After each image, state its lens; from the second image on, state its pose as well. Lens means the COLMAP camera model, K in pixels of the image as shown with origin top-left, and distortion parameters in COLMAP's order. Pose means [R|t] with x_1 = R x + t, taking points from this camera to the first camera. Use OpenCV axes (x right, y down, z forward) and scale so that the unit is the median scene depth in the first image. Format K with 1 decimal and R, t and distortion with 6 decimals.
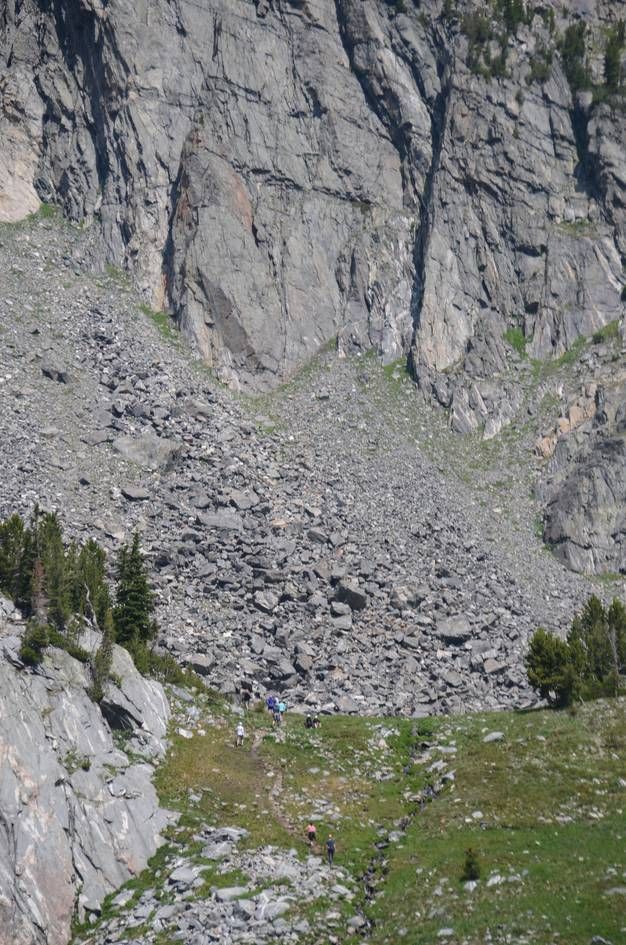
lens RADIAL K [[4058.9, 0, 316.0], [0, 4058.9, 473.5], [0, 0, 1]] dist [2.014083, 5.729072]
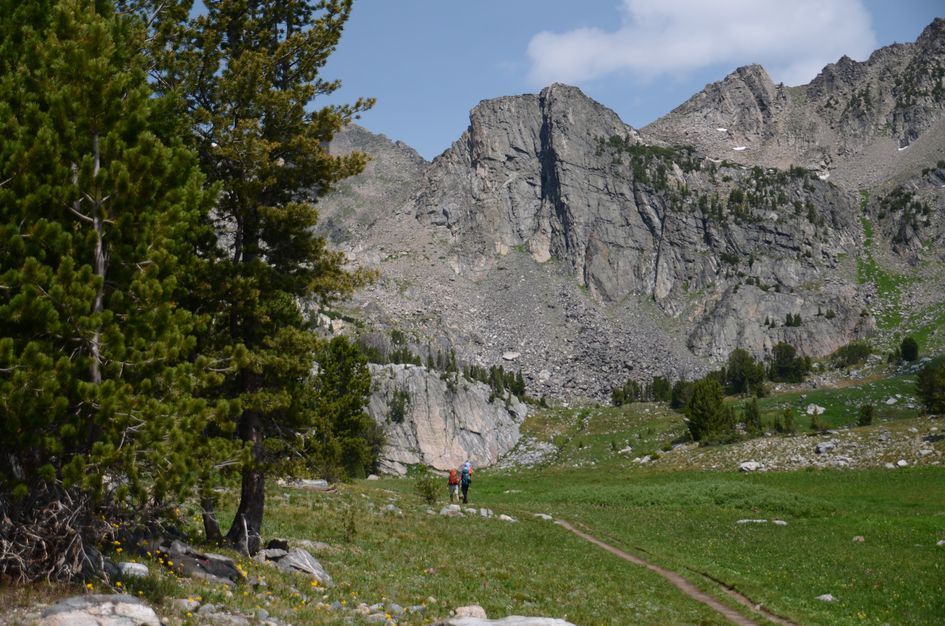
lens RADIAL K [[1417.7, 0, 472.5], [0, 1417.7, 313.0], [0, 0, 1]] dist [0.270776, 0.112426]
pose [[0.982538, -0.054026, -0.178046, 0.085961], [0.055562, 0.998449, 0.003648, -0.025508], [0.177573, -0.013477, 0.984015, -0.228998]]
